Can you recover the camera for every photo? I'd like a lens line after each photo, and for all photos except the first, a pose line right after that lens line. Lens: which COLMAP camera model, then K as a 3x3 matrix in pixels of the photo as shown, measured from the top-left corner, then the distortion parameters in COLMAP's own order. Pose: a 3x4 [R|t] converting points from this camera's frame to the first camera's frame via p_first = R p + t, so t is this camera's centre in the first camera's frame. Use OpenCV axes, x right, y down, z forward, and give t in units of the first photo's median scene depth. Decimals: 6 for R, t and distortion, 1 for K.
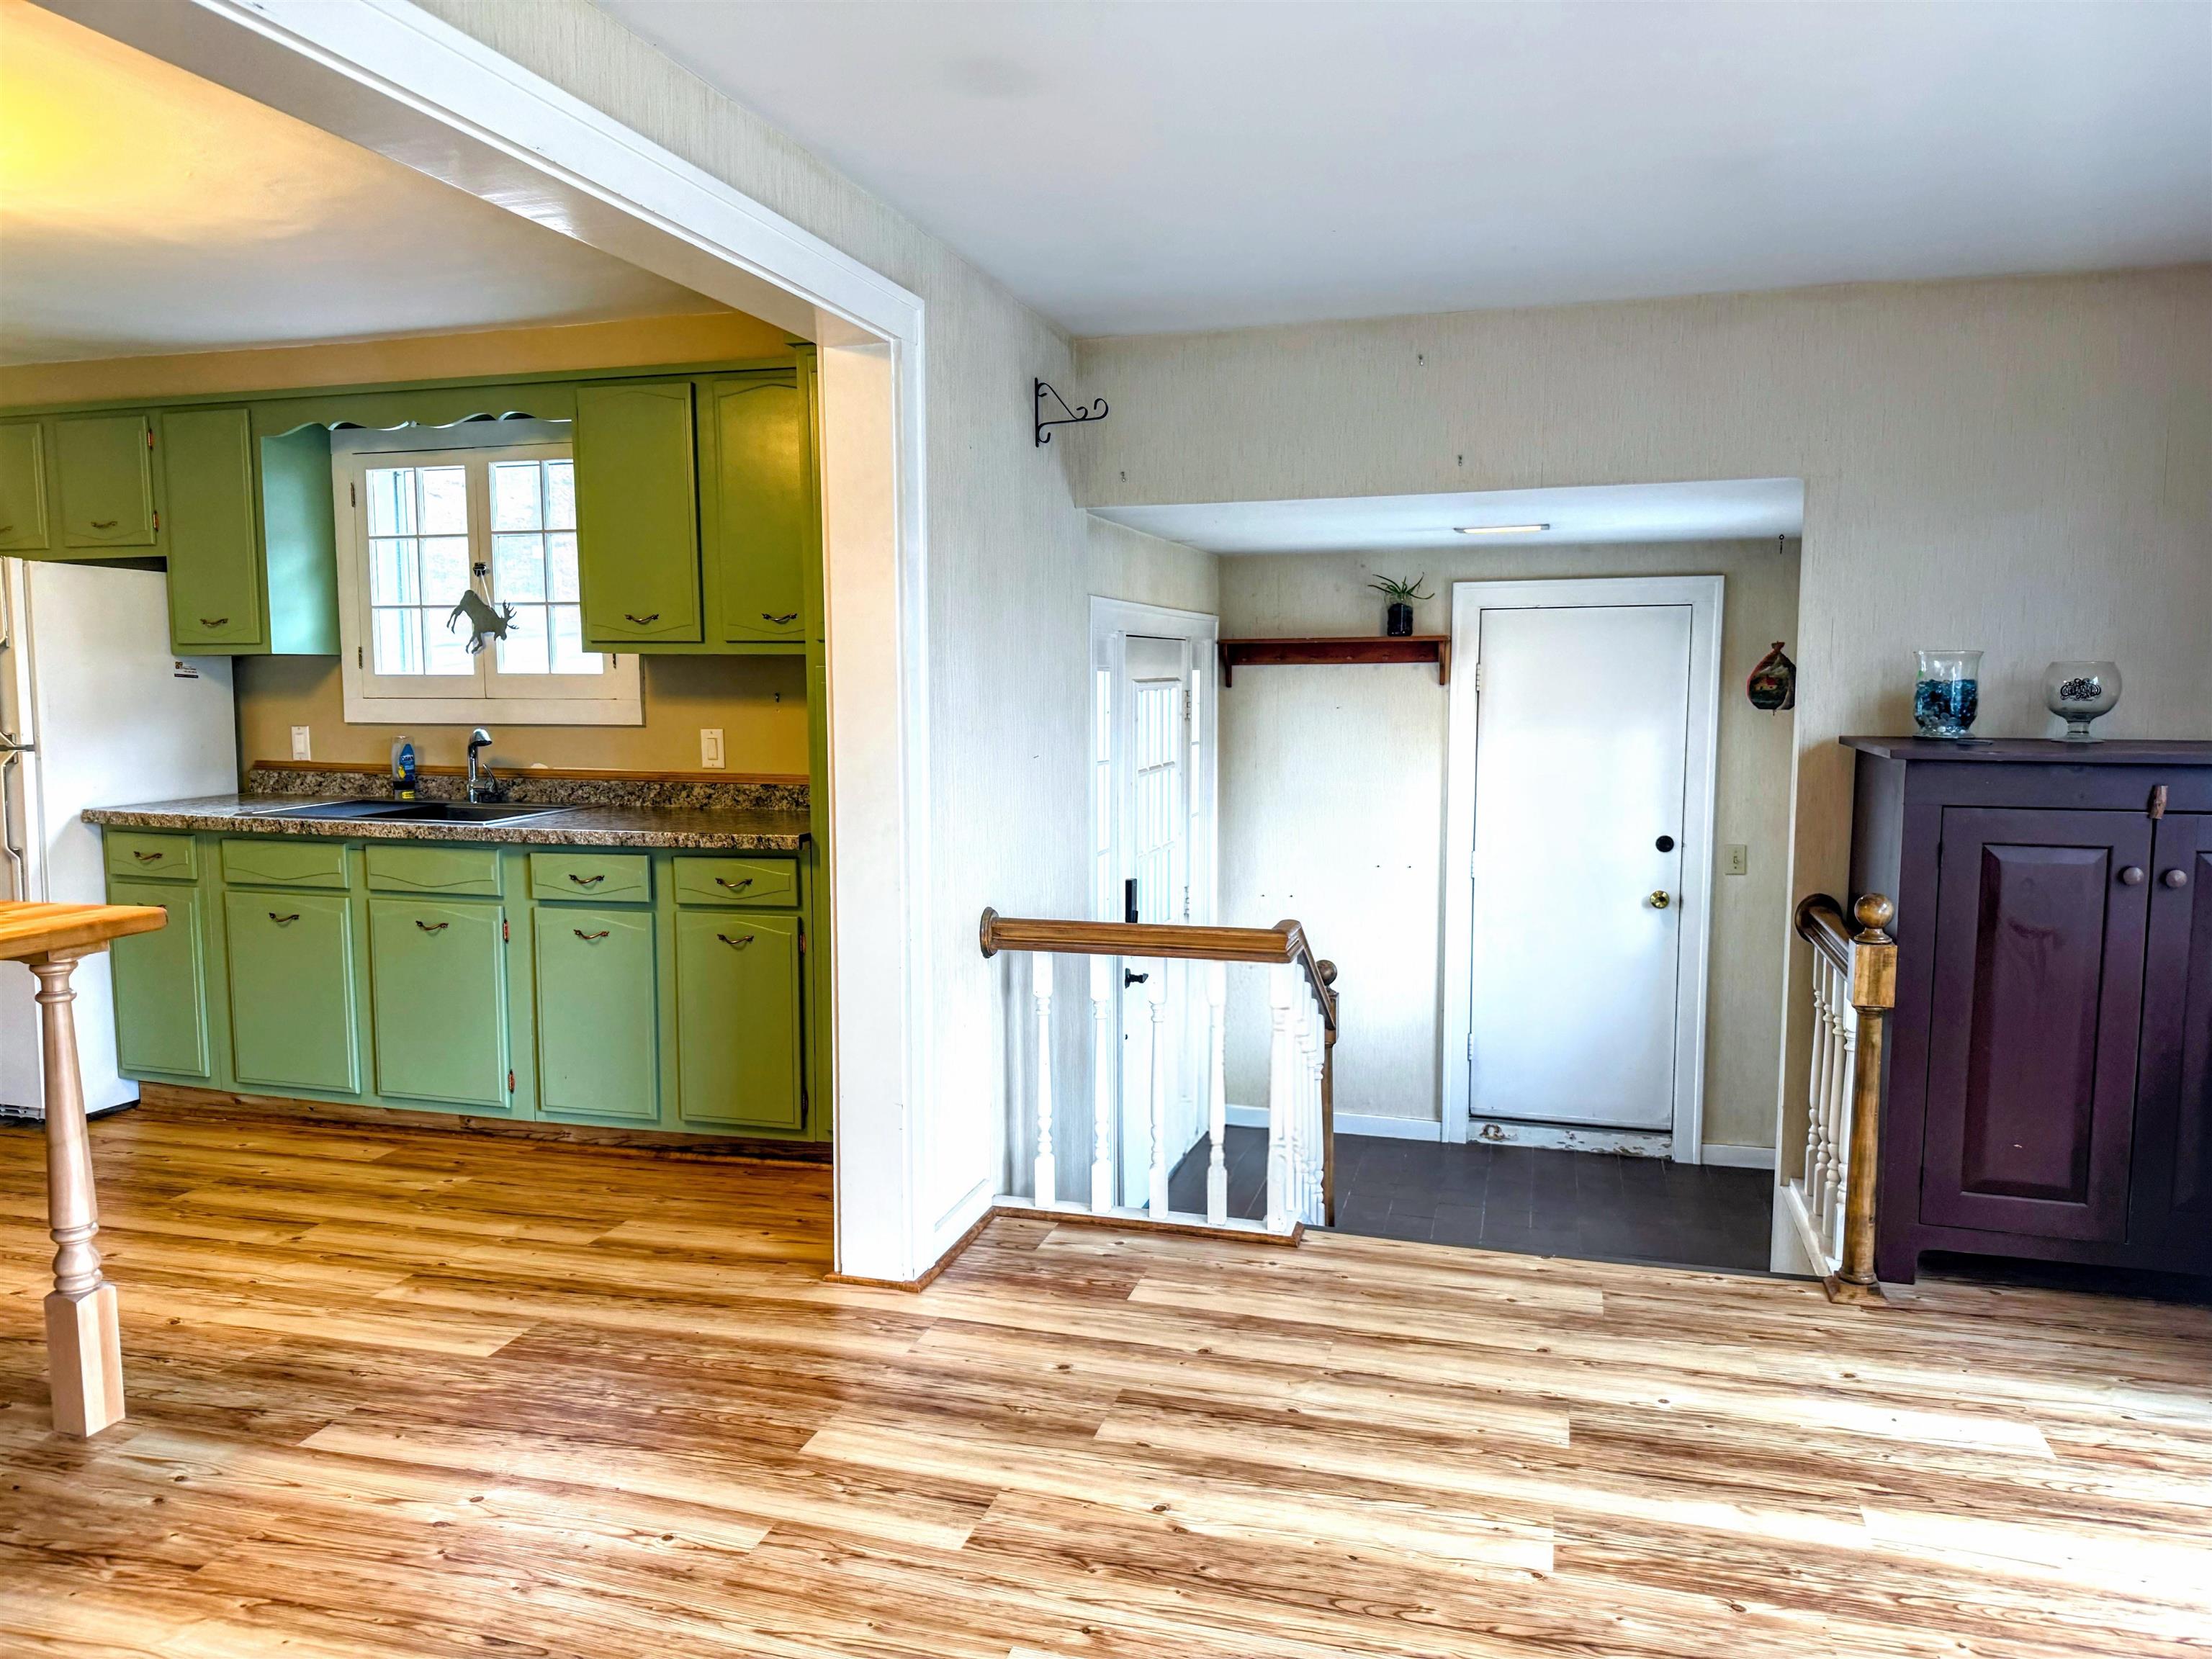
lens RADIAL K [[1566.5, 0, 1106.0], [0, 1566.5, 829.5], [0, 0, 1]] dist [0.000192, -0.003019]
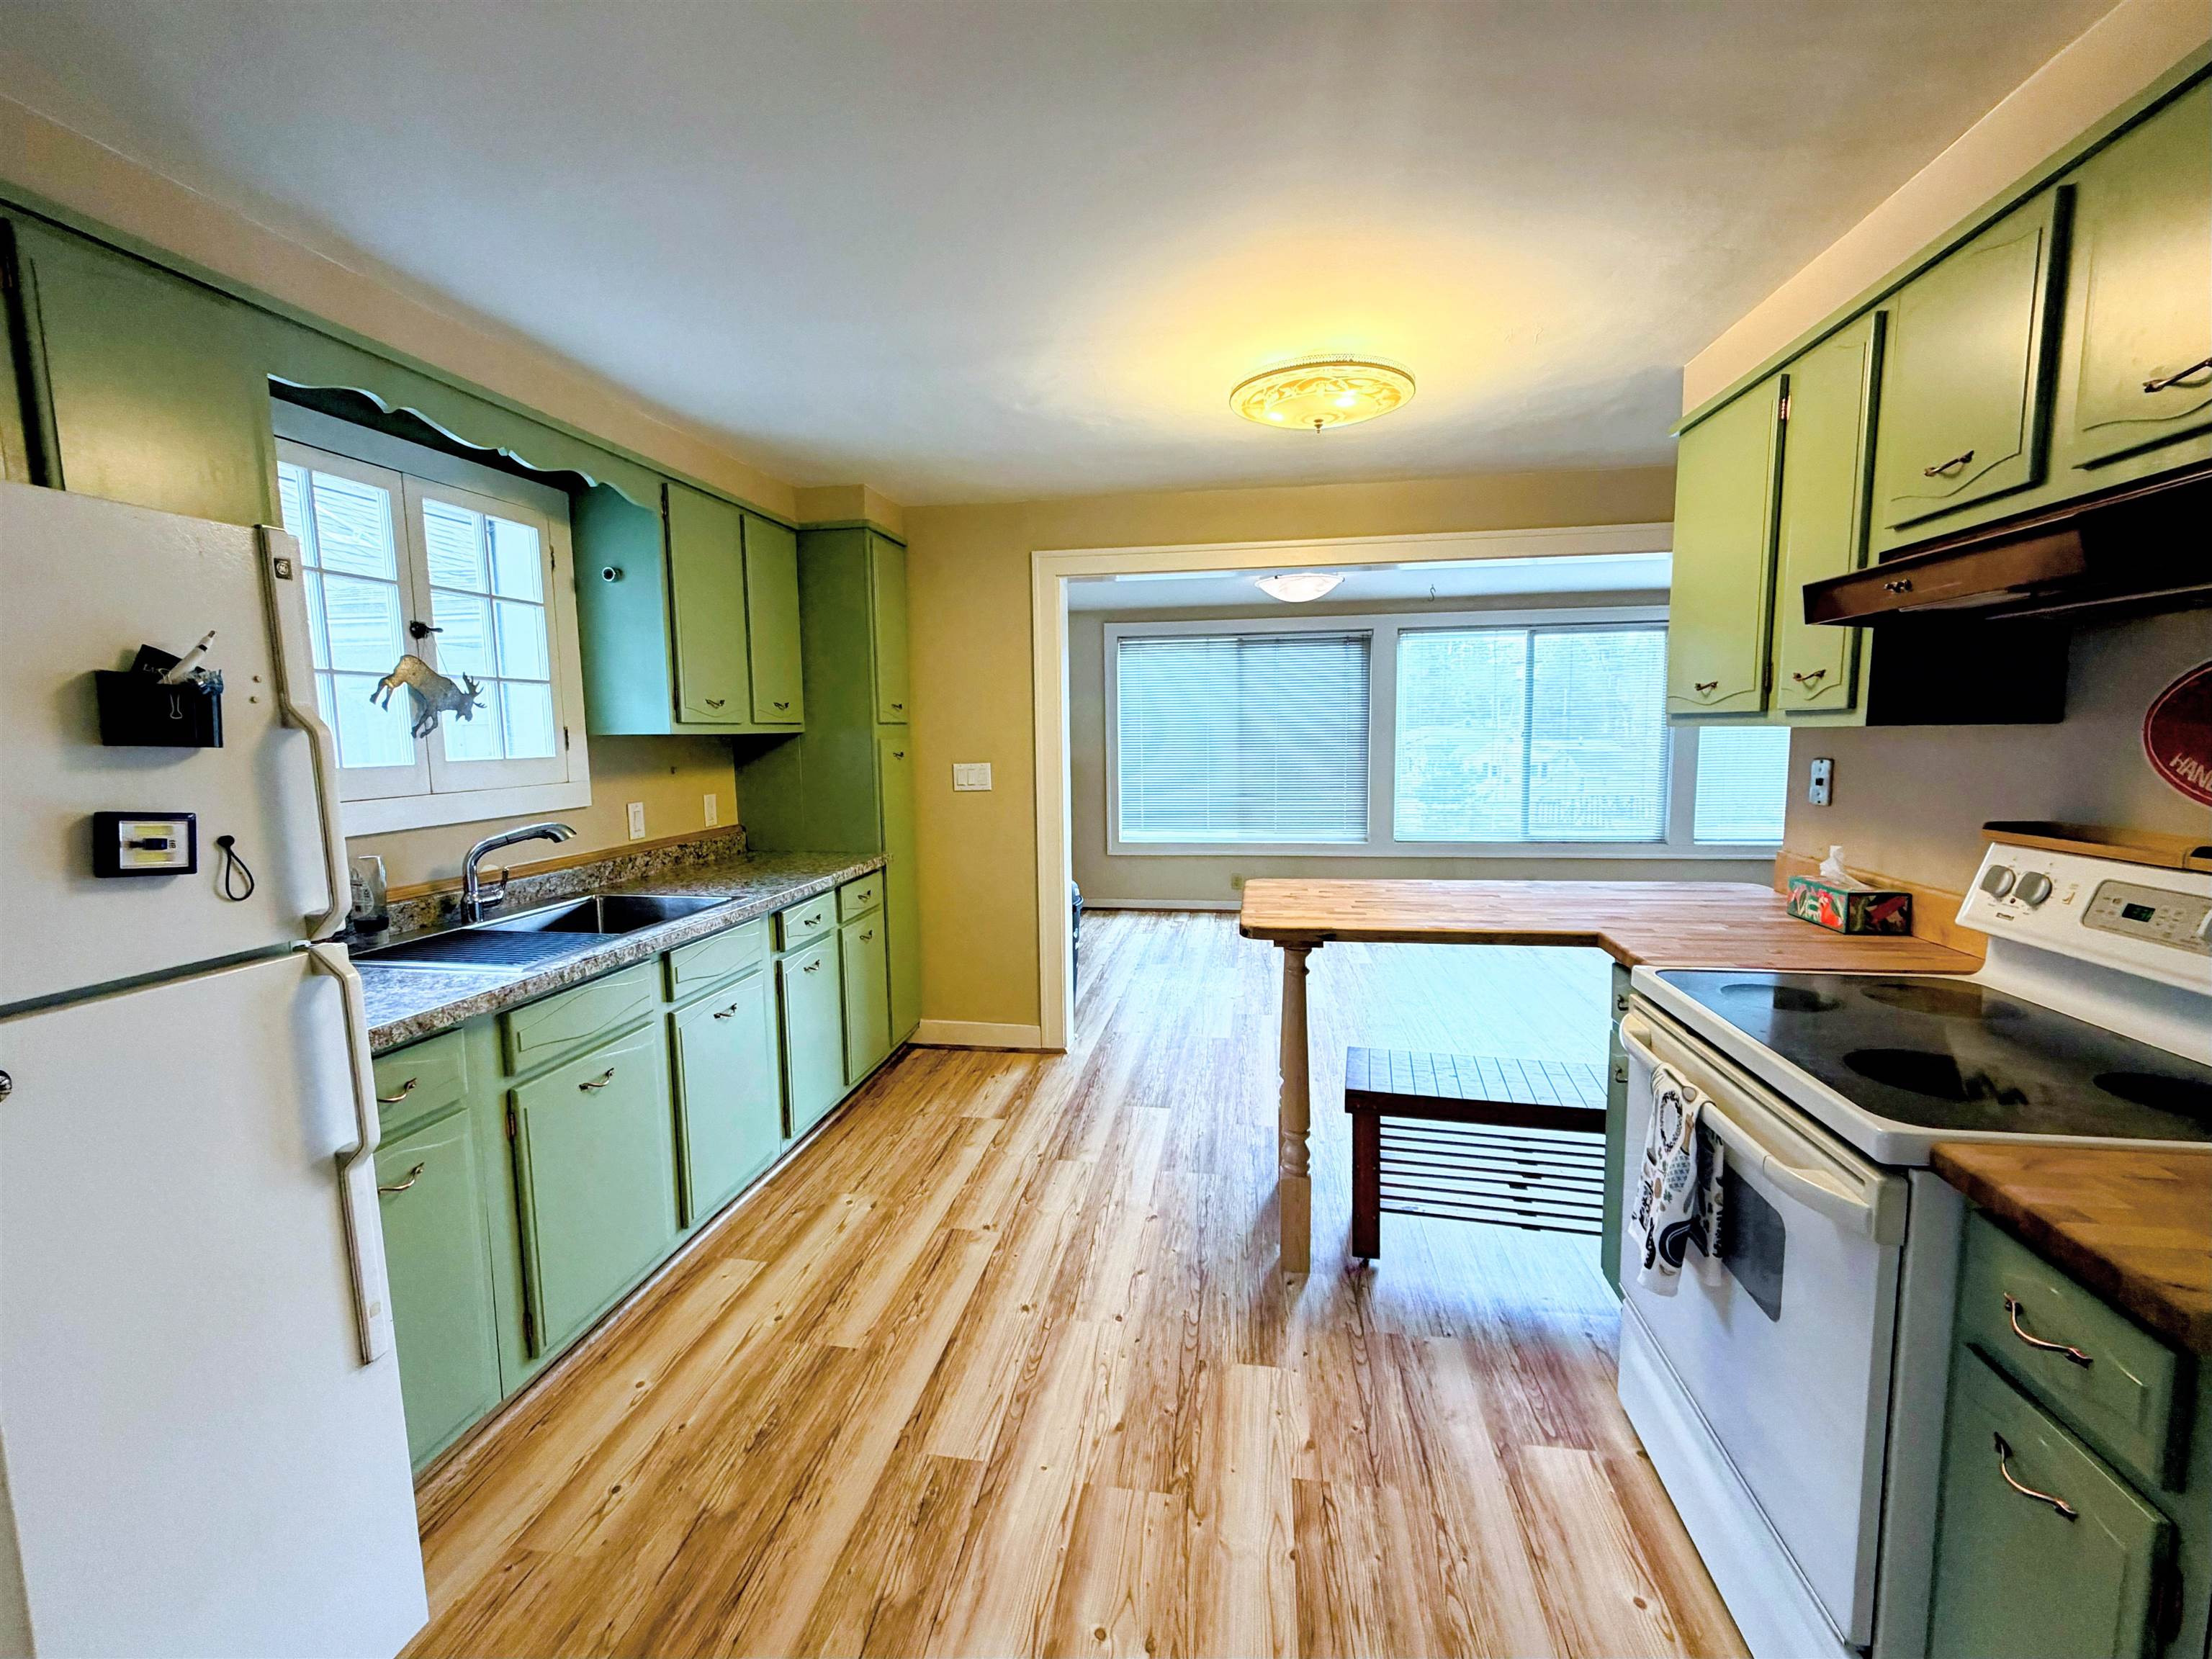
lens RADIAL K [[940.5, 0, 1106.0], [0, 940.5, 829.5], [0, 0, 1]] dist [-0.000226, 0.000079]
pose [[-0.117957, -0.105118, 0.987439, -1.085262], [0.120853, 0.985470, 0.119345, -0.097933], [-0.985637, 0.133413, -0.103539, 0.857853]]
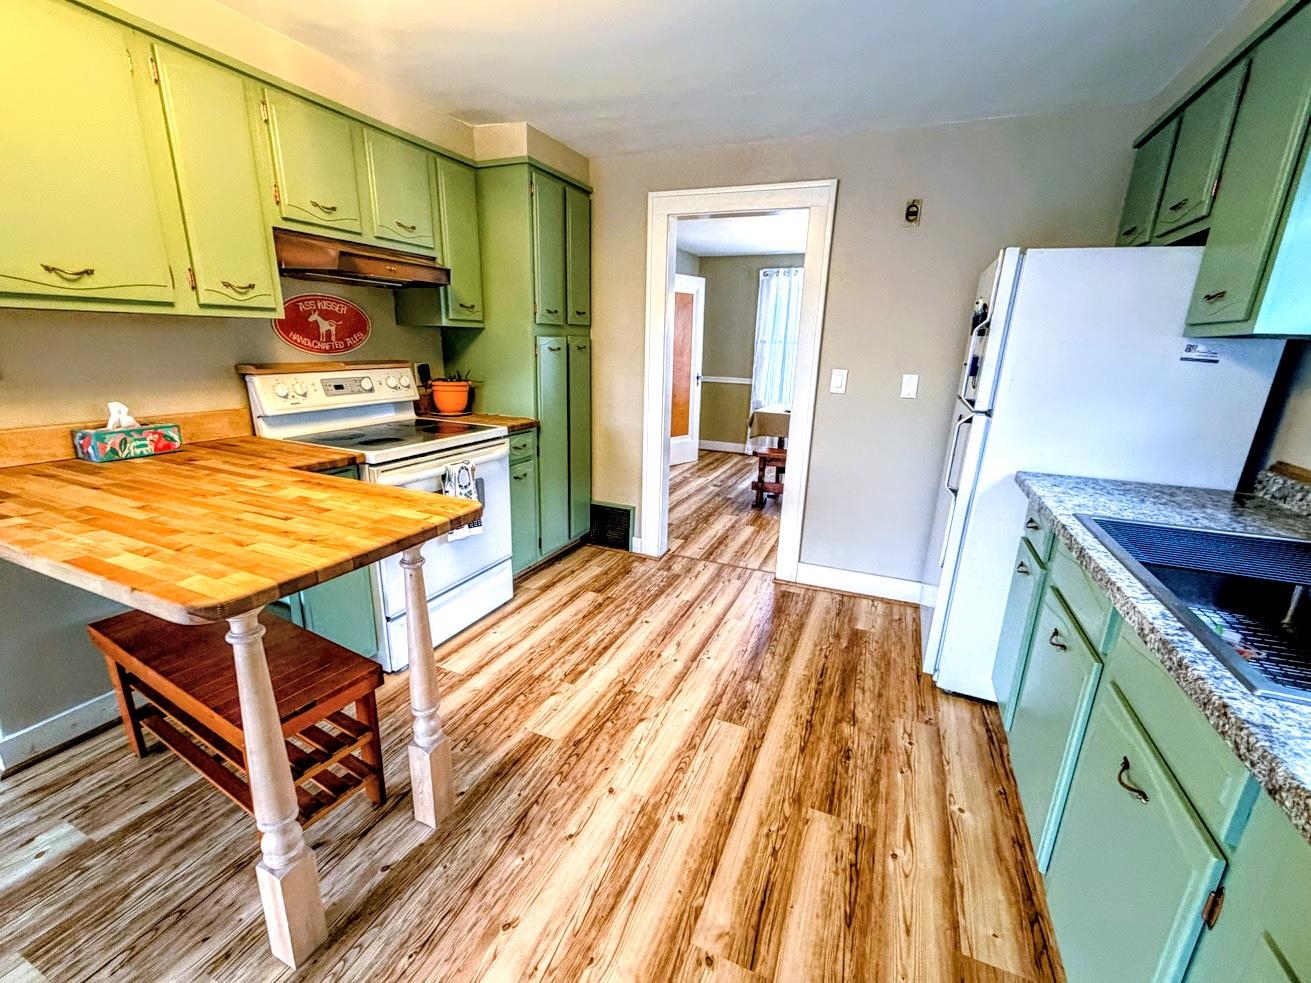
lens RADIAL K [[557.4, 0, 655.5], [0, 557.4, 491.5], [0, 0, 1]] dist [-0.000226, 0.000079]
pose [[-0.122815, 0.257561, -0.958425, -0.241210], [-0.132819, 0.952783, 0.273064, -0.085141], [0.983502, 0.160833, -0.082807, 0.863070]]
